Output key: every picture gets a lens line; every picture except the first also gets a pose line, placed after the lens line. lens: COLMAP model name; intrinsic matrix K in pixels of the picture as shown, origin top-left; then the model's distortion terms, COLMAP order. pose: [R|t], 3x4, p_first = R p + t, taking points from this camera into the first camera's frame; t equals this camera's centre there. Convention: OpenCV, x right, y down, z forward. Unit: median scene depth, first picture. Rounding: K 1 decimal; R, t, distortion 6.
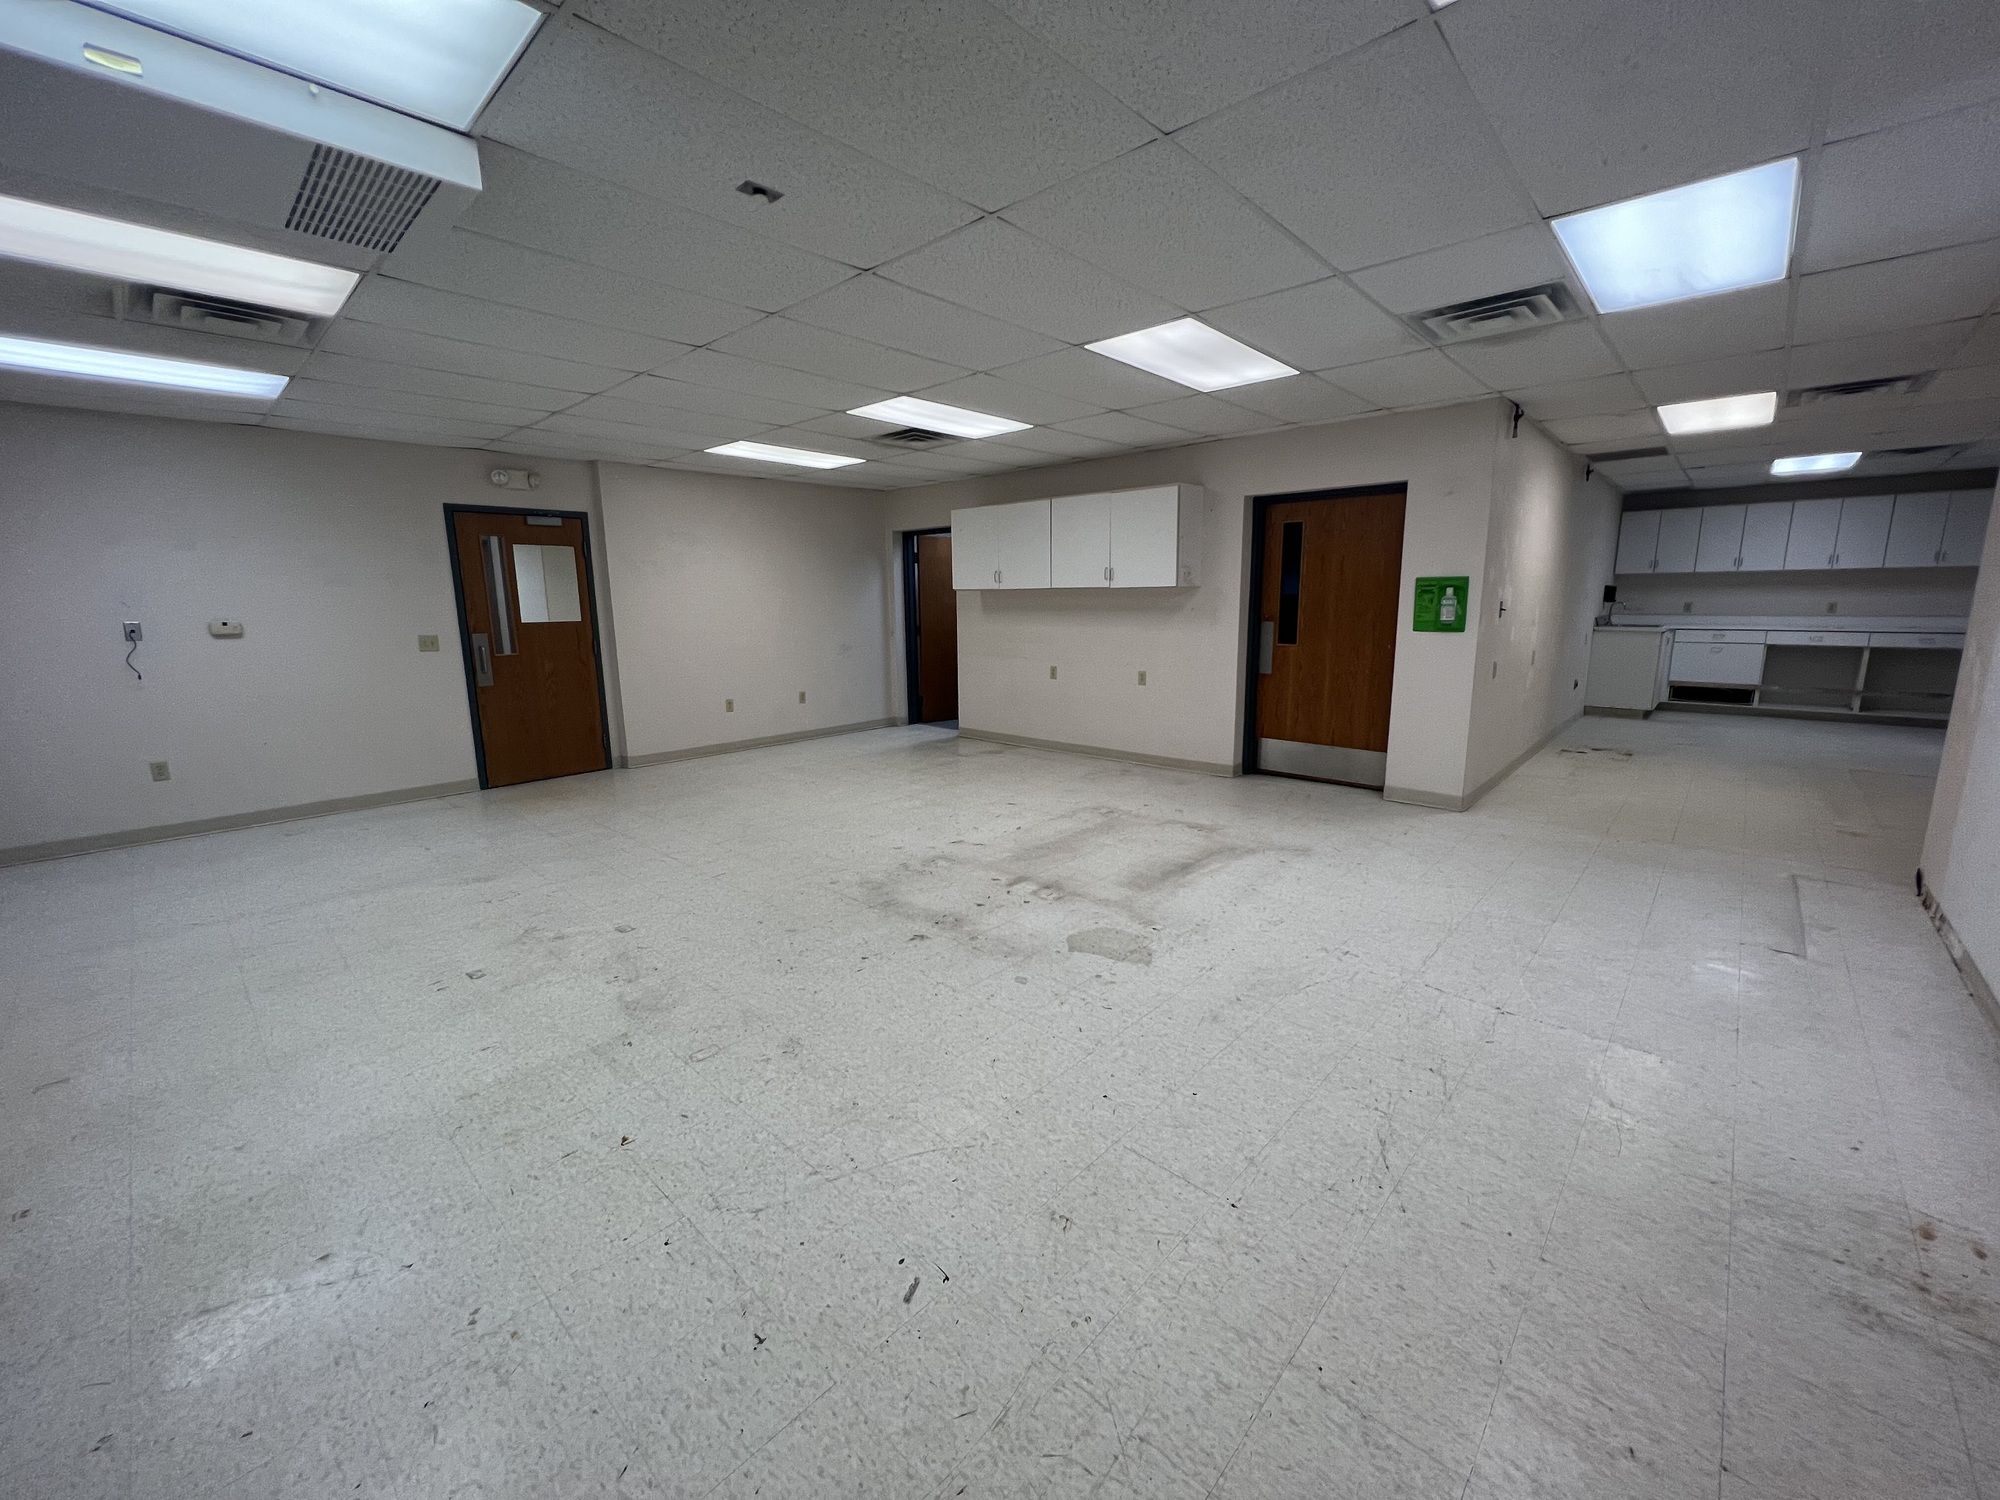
lens RADIAL K [[798.0, 0, 1000.1], [0, 798.0, 744.6], [0, 0, 1]] dist [-0.000187, 0.000146]
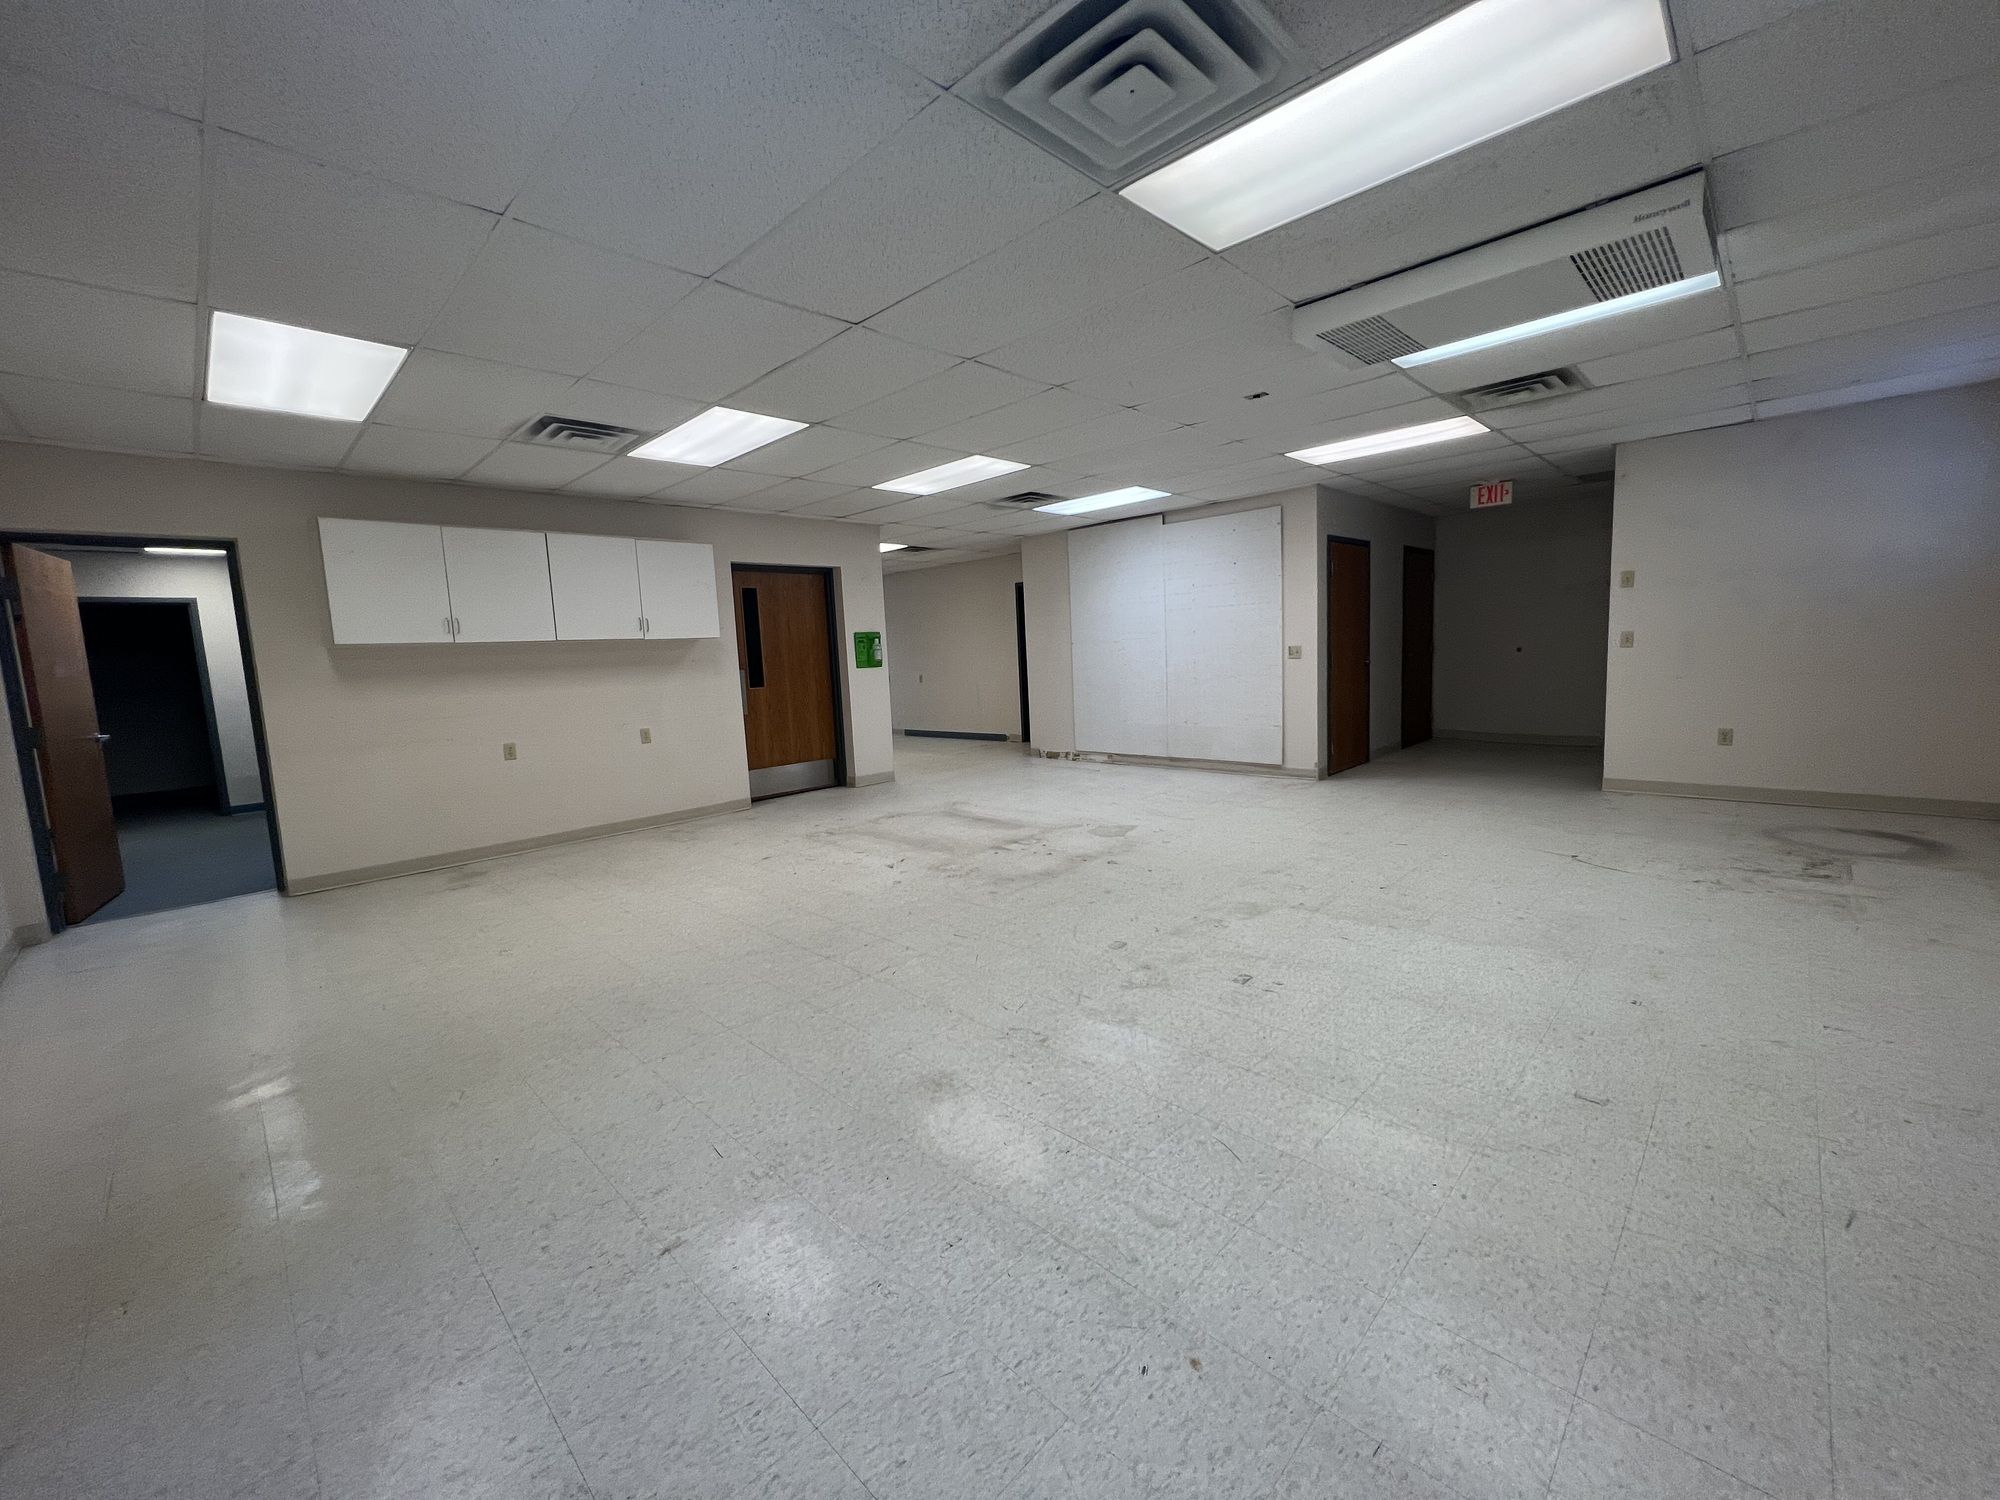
lens RADIAL K [[798.0, 0, 993.9], [0, 798.0, 743.4], [0, 0, 1]] dist [-0.000187, 0.000146]
pose [[0.029976, -0.105256, 0.993993, -1.063683], [0.229188, 0.968670, 0.095663, -0.100189], [-0.972921, 0.224944, 0.053160, 0.783583]]
